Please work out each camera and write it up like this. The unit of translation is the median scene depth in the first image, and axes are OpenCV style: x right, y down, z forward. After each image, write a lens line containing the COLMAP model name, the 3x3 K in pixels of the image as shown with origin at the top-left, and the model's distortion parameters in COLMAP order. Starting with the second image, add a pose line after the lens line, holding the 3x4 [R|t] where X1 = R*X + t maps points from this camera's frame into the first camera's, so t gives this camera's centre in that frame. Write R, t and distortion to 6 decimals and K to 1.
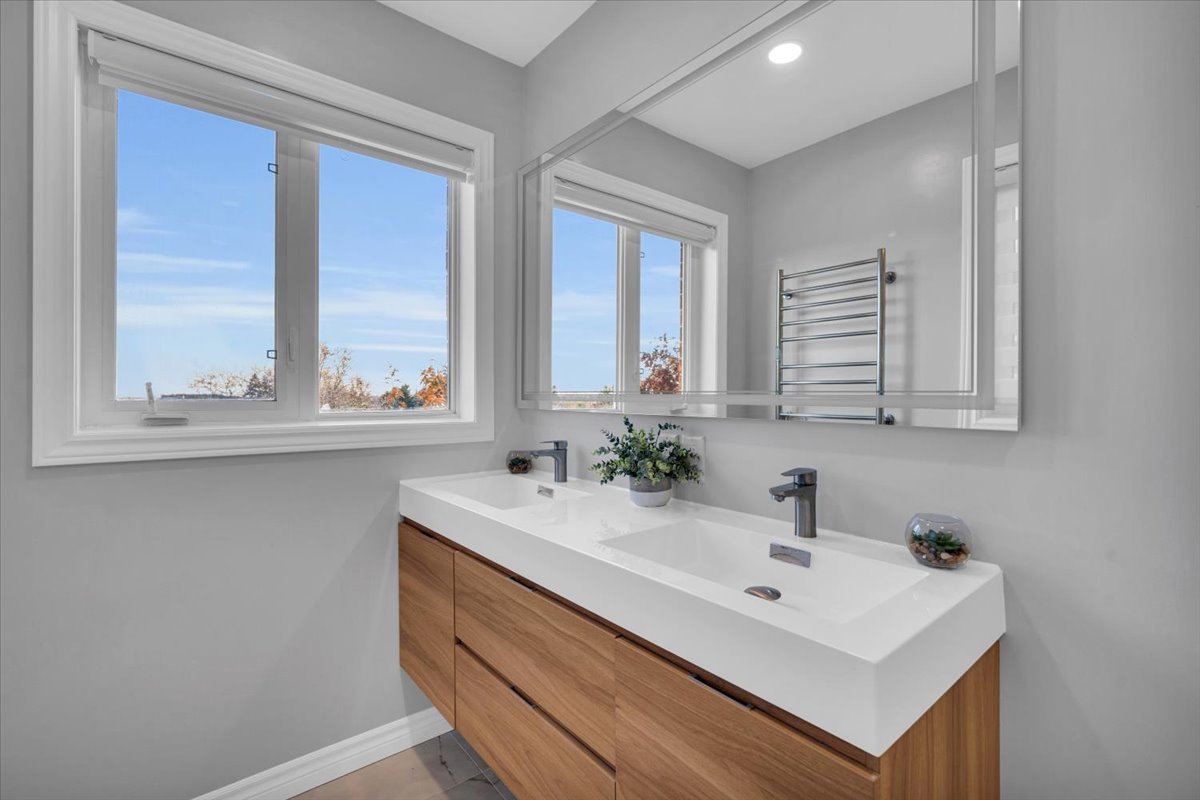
lens RADIAL K [[530.2, 0, 599.9], [0, 530.2, 391.2], [0, 0, 1]] dist [0.001851, 0.000027]
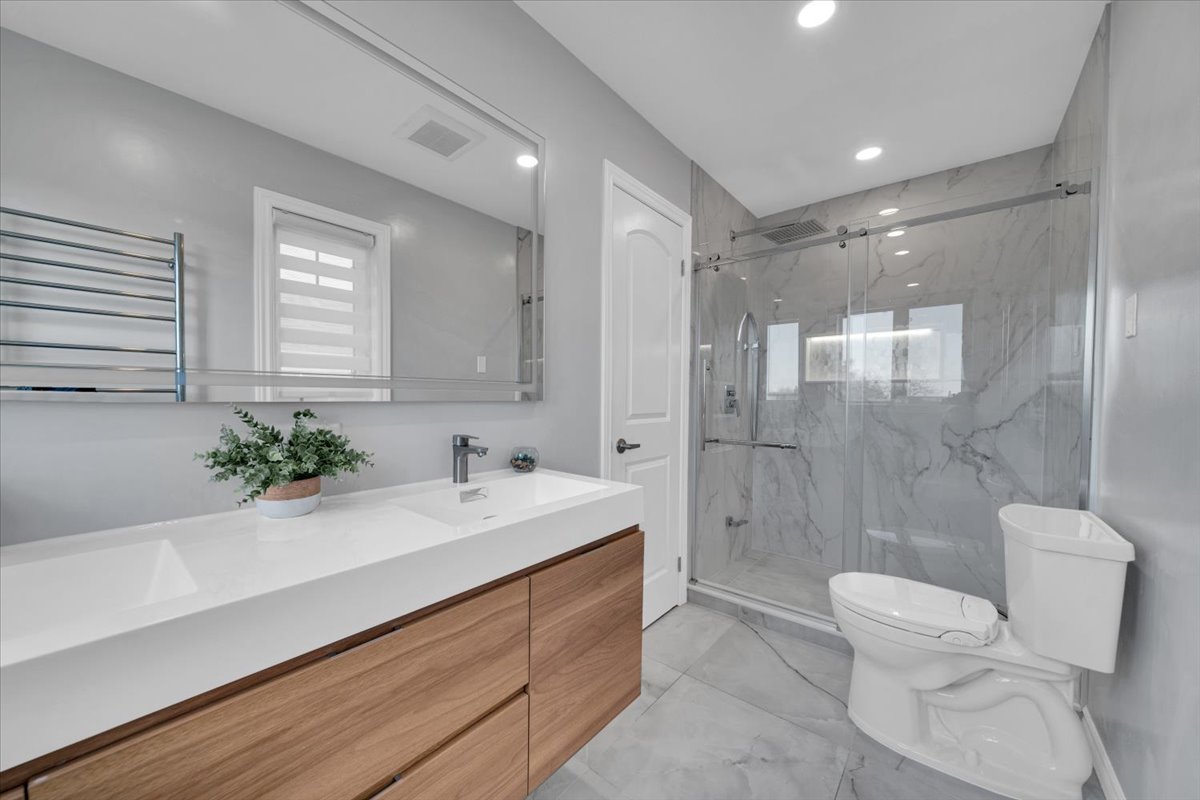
lens RADIAL K [[441.7, 0, 595.5], [0, 441.7, 408.1], [0, 0, 1]] dist [-0.001077, -0.000090]
pose [[-0.192194, -0.023212, 0.981082, -0.717794], [-0.006508, 0.999728, 0.022378, 0.040791], [-0.981335, -0.002084, -0.192292, 0.768556]]
